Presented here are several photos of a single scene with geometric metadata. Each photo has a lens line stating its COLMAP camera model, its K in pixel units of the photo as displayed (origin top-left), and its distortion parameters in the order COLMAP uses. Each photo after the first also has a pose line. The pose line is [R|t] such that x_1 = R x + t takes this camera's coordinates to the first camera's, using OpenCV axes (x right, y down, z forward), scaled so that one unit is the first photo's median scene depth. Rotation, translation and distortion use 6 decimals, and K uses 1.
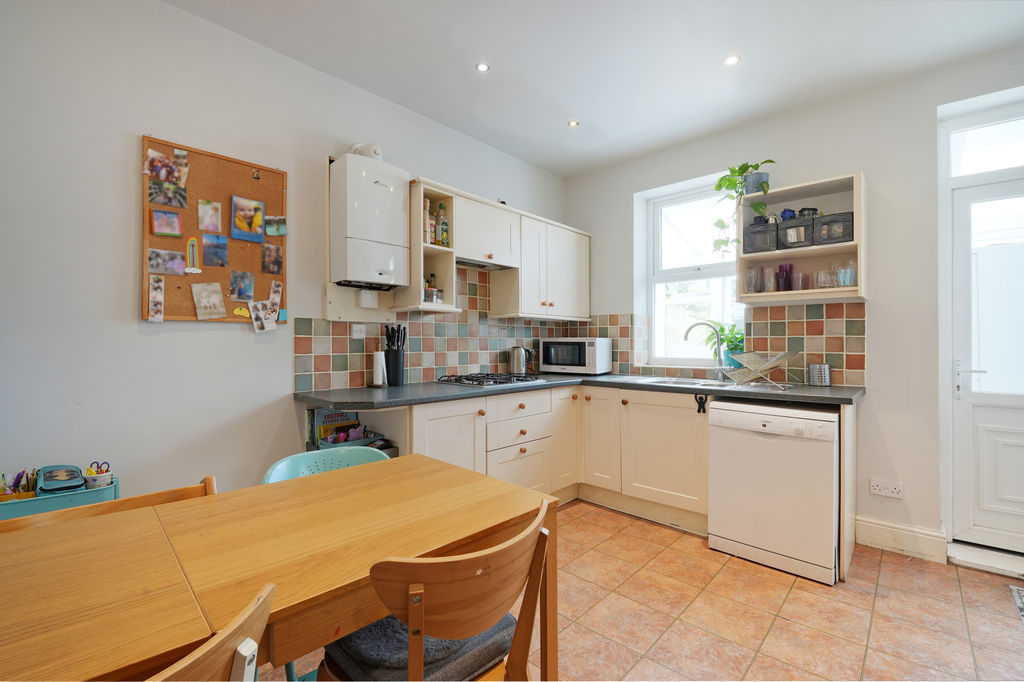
lens RADIAL K [[438.5, 0, 512.0], [0, 438.5, 341.0], [0, 0, 1]] dist [-0.032013, -0.000465]
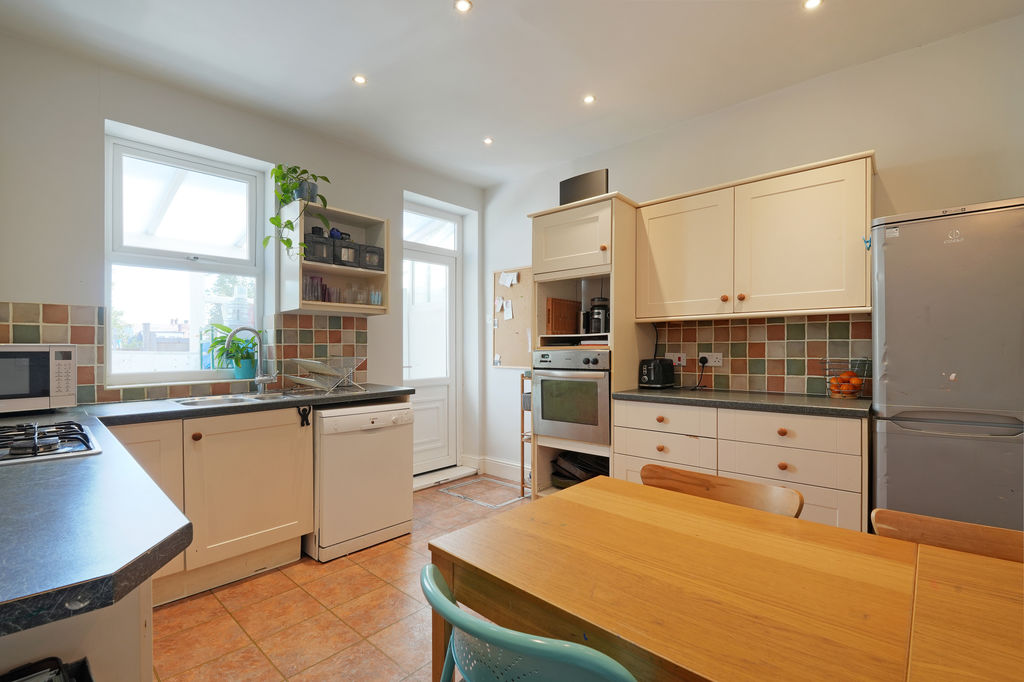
lens RADIAL K [[450.9, 0, 509.1], [0, 450.9, 350.6], [0, 0, 1]] dist [-0.020834, -0.000272]
pose [[-0.015566, -0.008605, 0.999842, -0.514460], [0.004865, 0.999950, 0.008682, -0.001521], [-0.999867, 0.004999, -0.015523, 0.567674]]
